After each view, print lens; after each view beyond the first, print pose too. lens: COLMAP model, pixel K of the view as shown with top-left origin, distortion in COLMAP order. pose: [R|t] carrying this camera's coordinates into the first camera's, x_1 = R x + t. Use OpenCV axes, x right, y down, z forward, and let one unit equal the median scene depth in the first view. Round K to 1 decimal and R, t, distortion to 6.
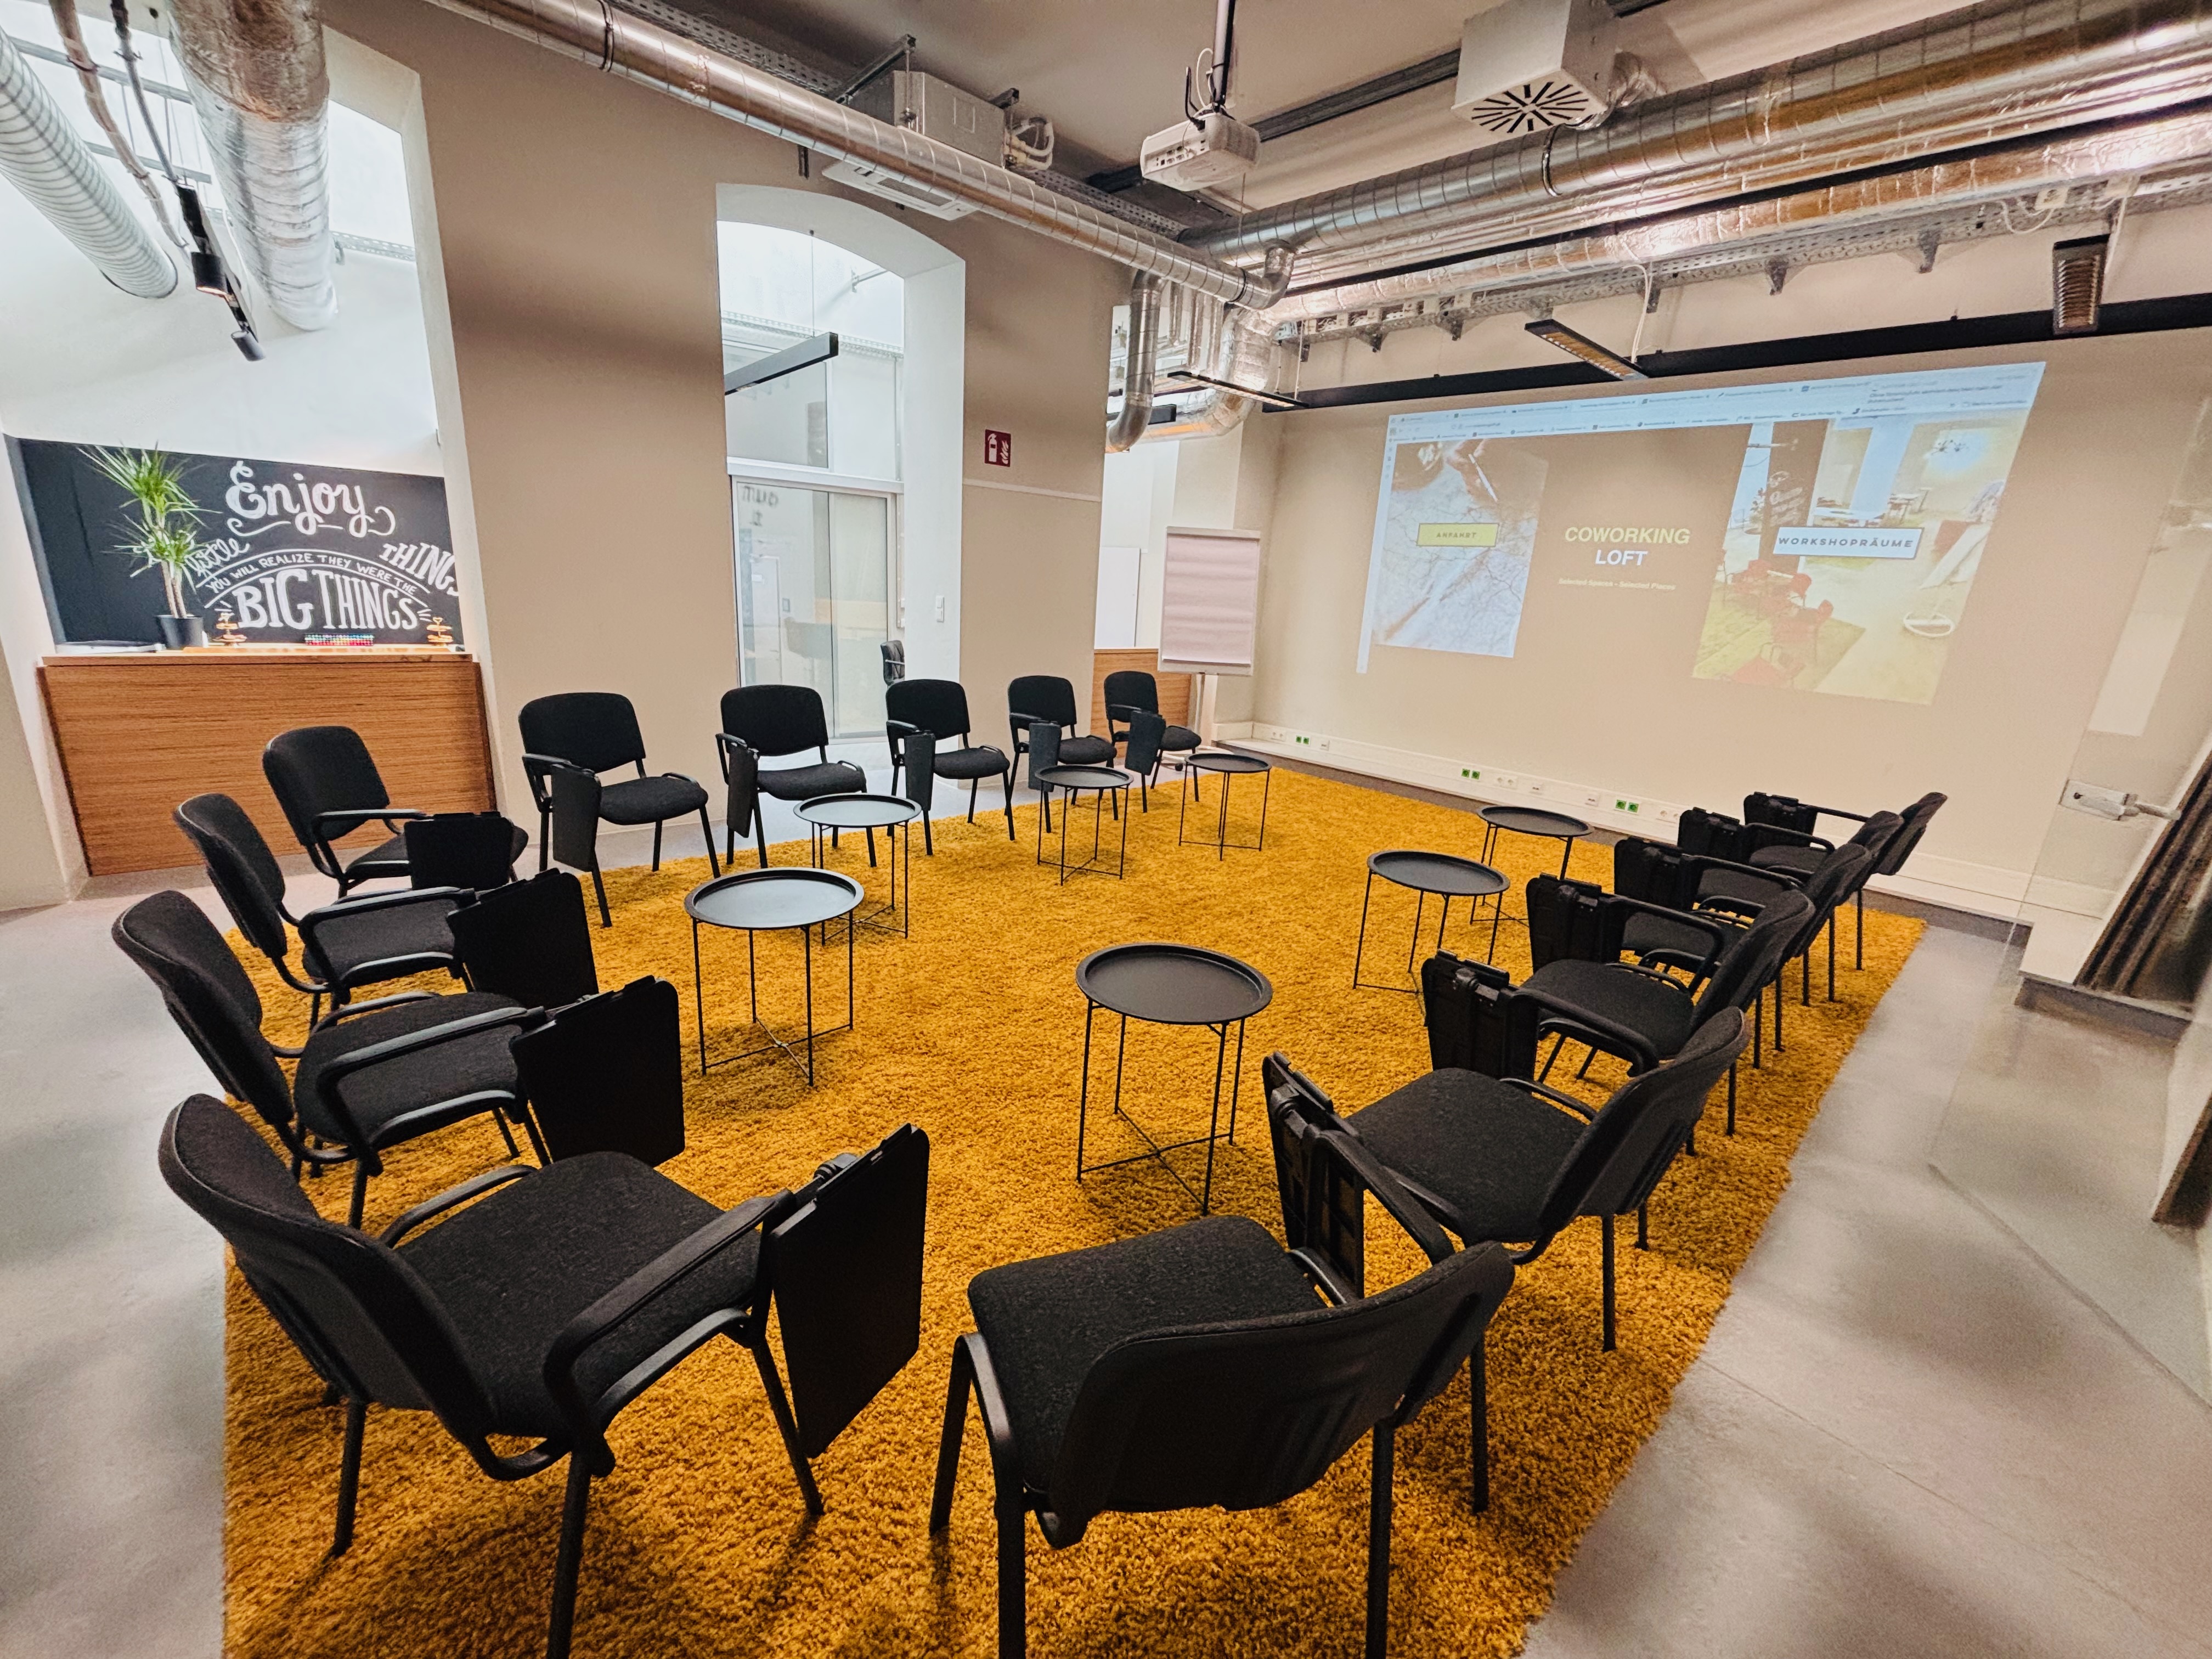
lens RADIAL K [[908.1, 0, 1116.2], [0, 908.1, 828.2], [0, 0, 1]] dist [0.002448, -0.000403]
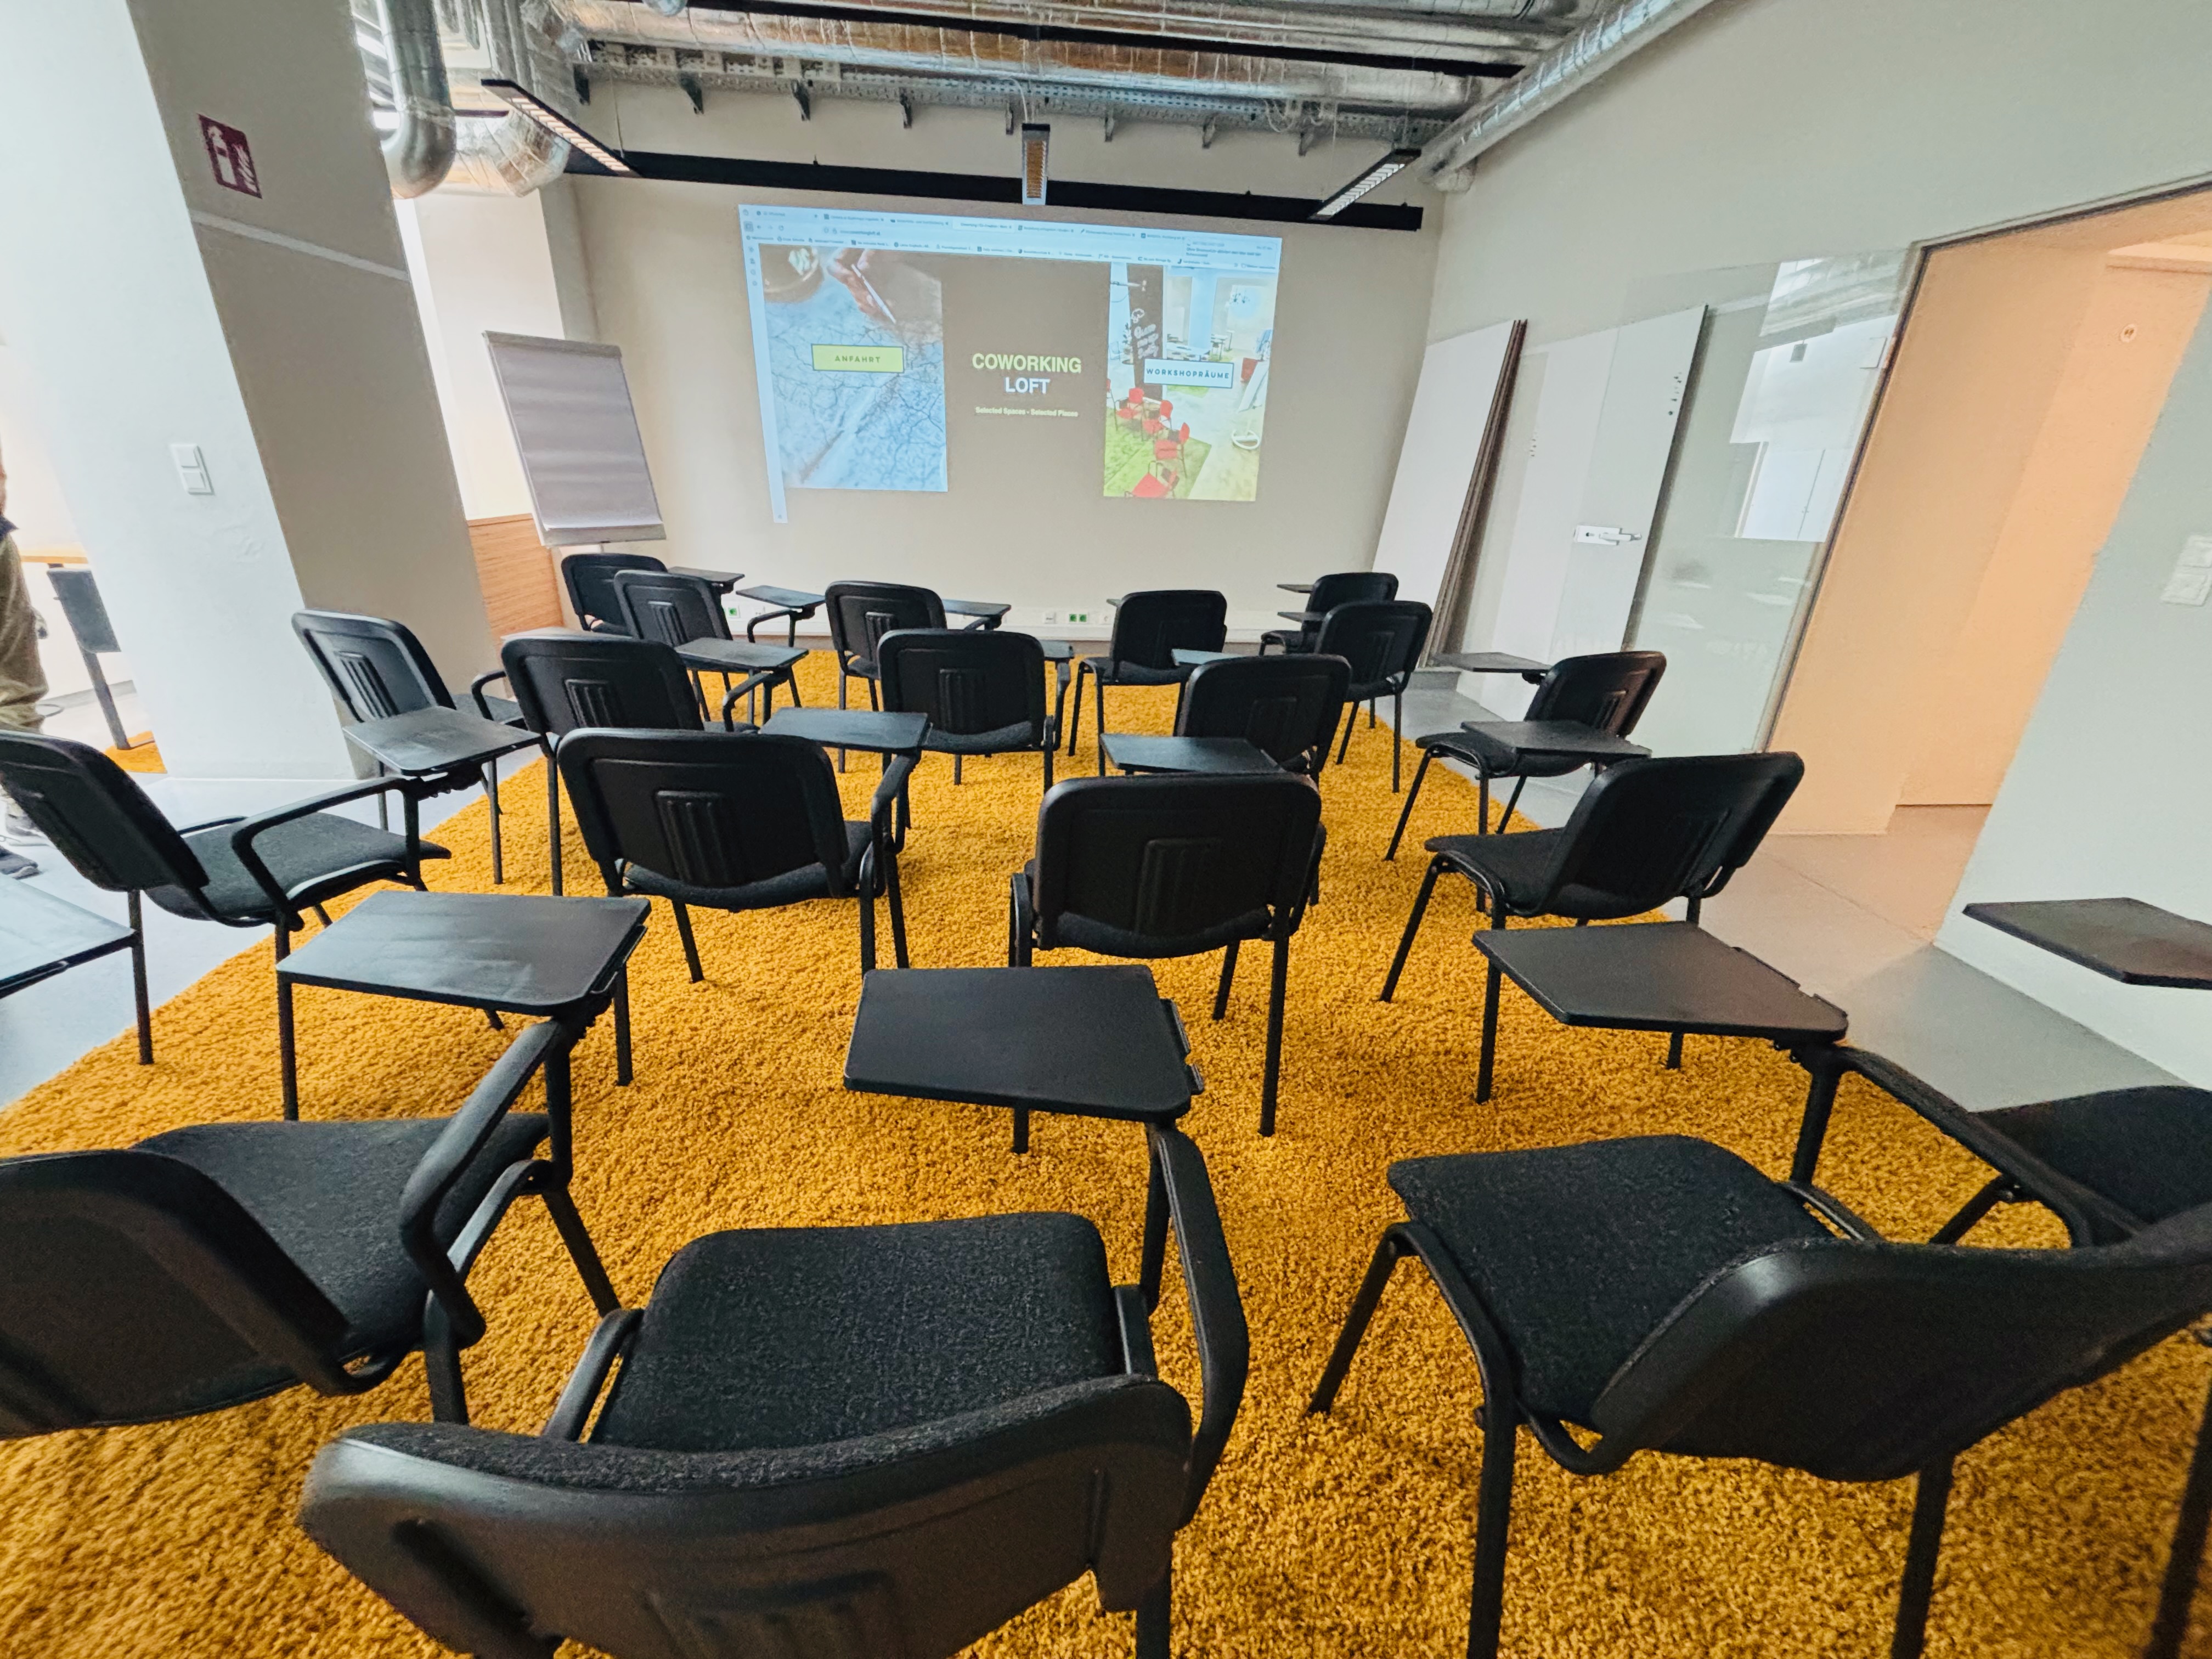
lens RADIAL K [[908.1, 0, 1116.2], [0, 908.1, 828.2], [0, 0, 1]] dist [0.002448, -0.000403]
pose [[0.603618, -0.339343, 0.721452, -0.340869], [0.224635, 0.940625, 0.254488, -0.056980], [-0.764974, 0.008450, 0.644006, 0.239279]]
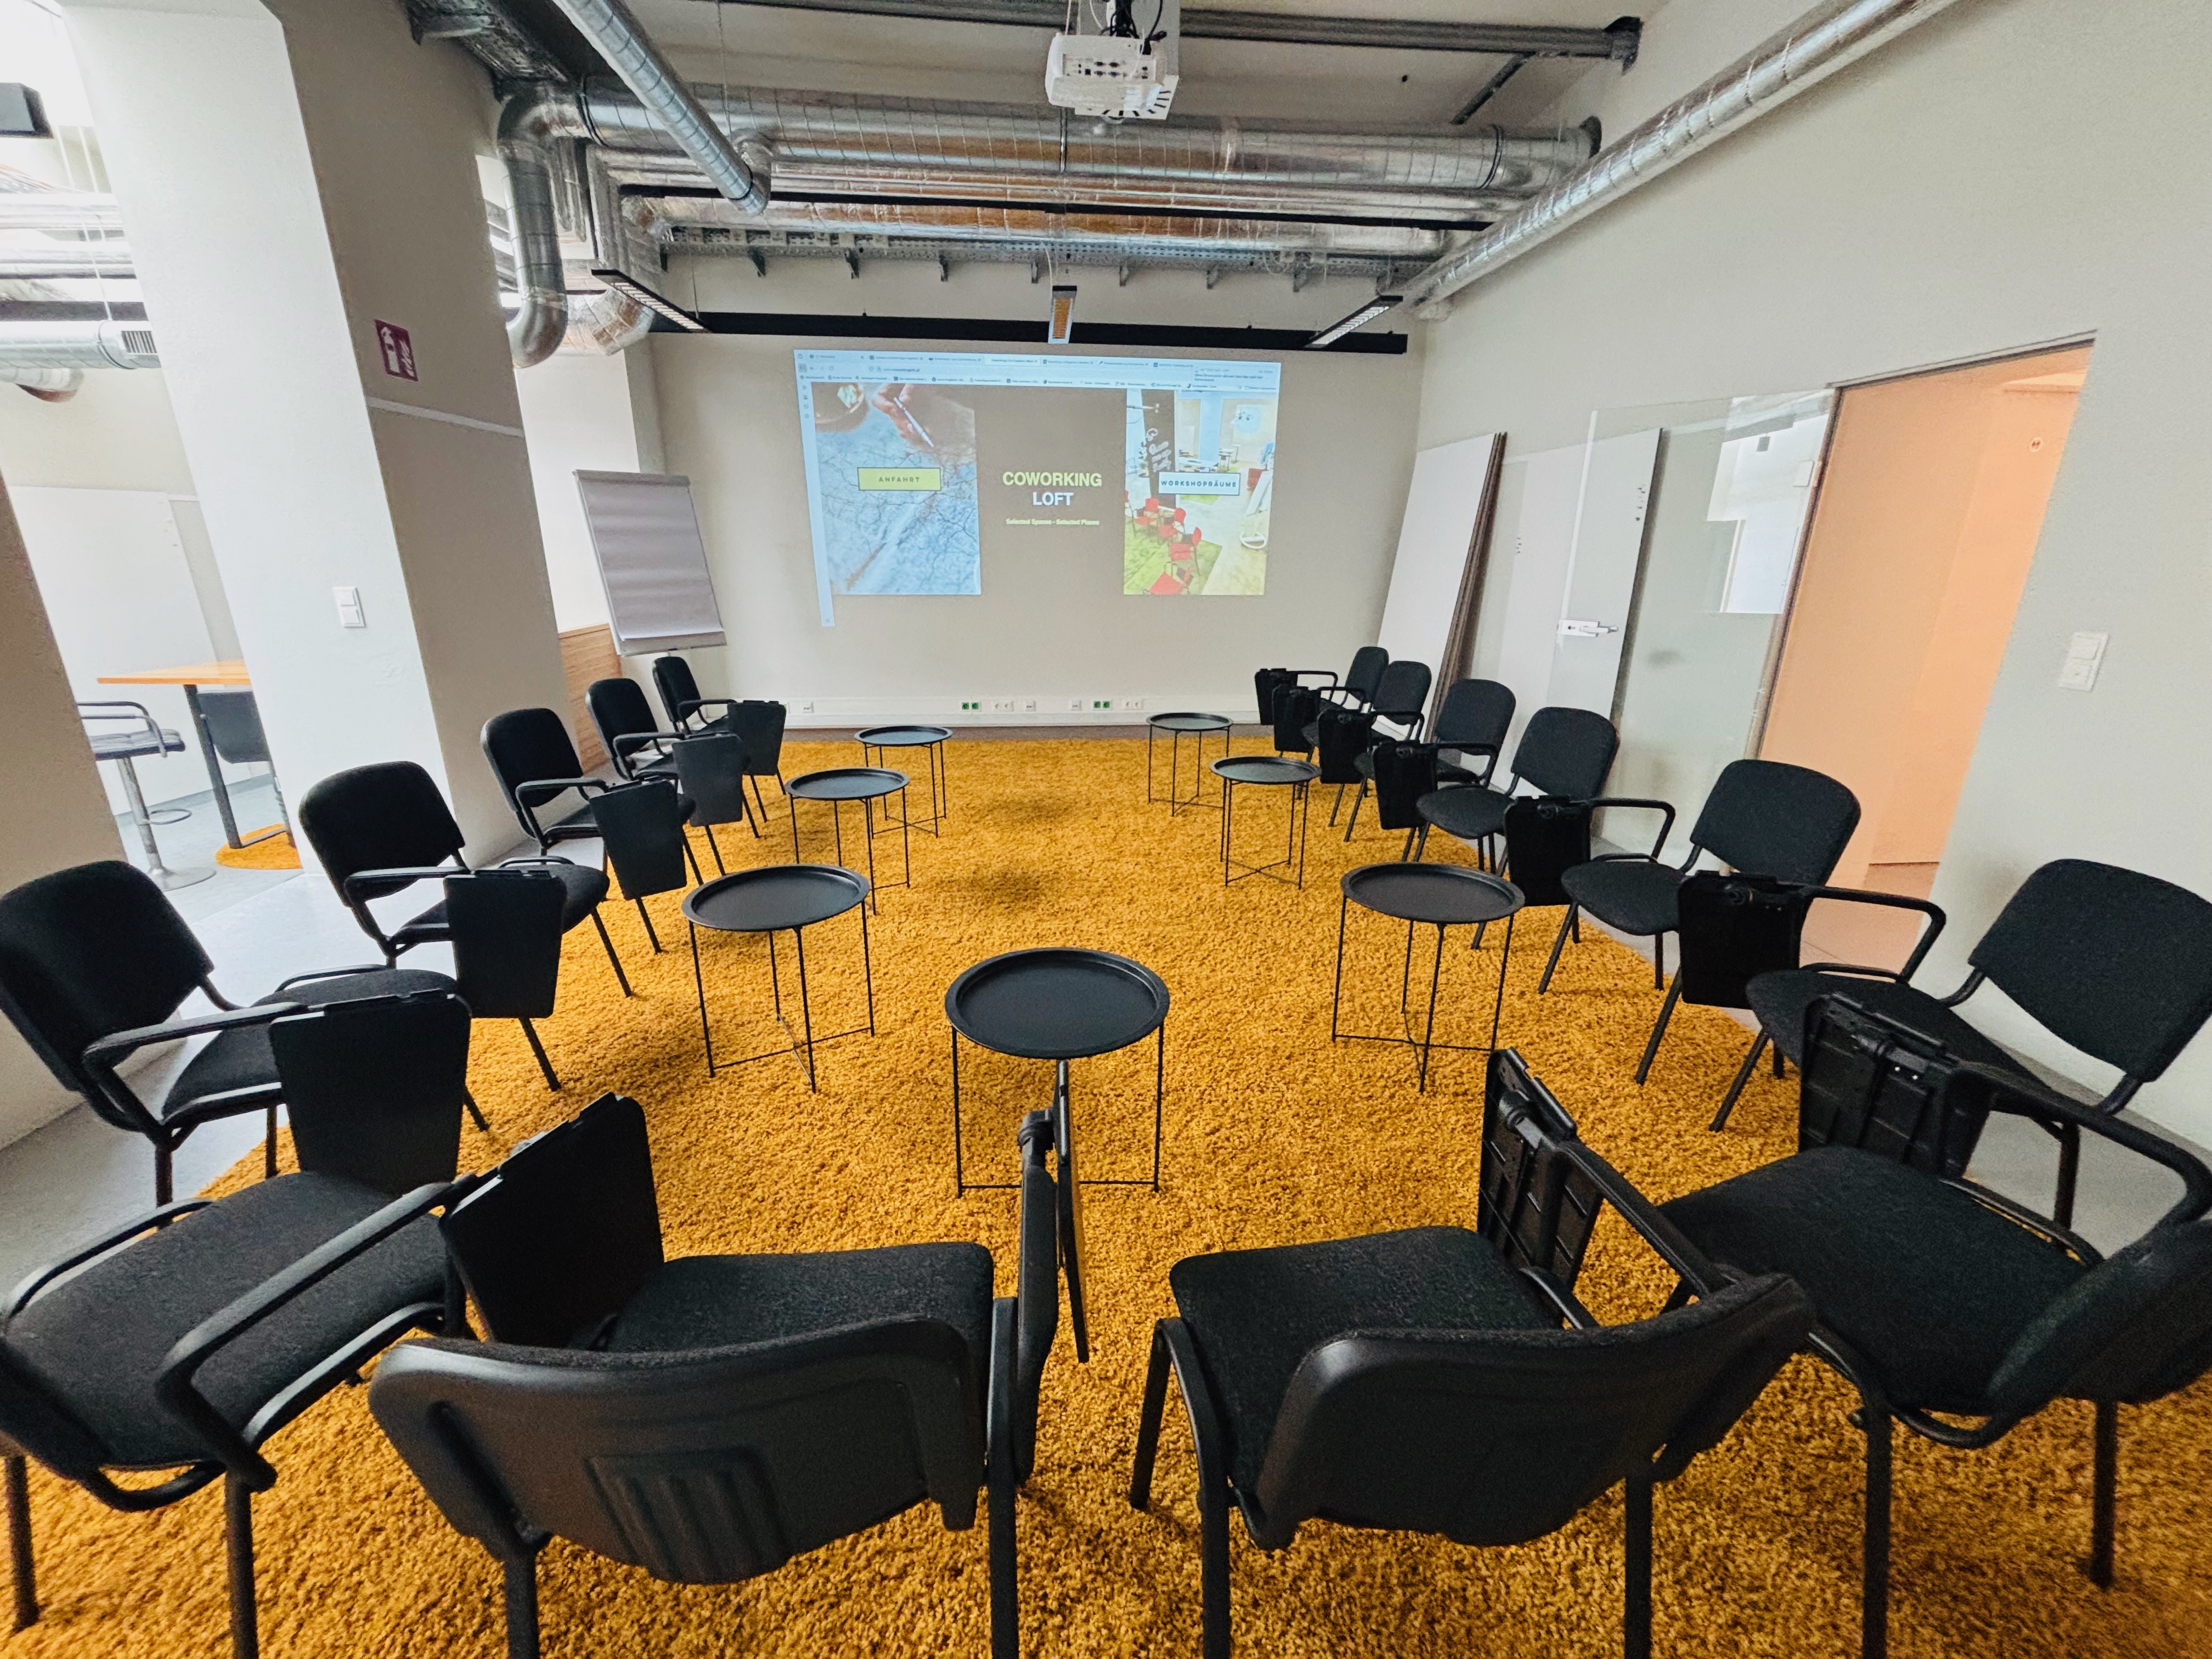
lens RADIAL K [[908.1, 0, 1116.2], [0, 908.1, 828.2], [0, 0, 1]] dist [0.002448, -0.000403]
pose [[0.605700, -0.293811, 0.739461, -0.399527], [0.248210, 0.952725, 0.175236, -0.078522], [-0.755989, 0.077401, 0.649992, 0.212075]]
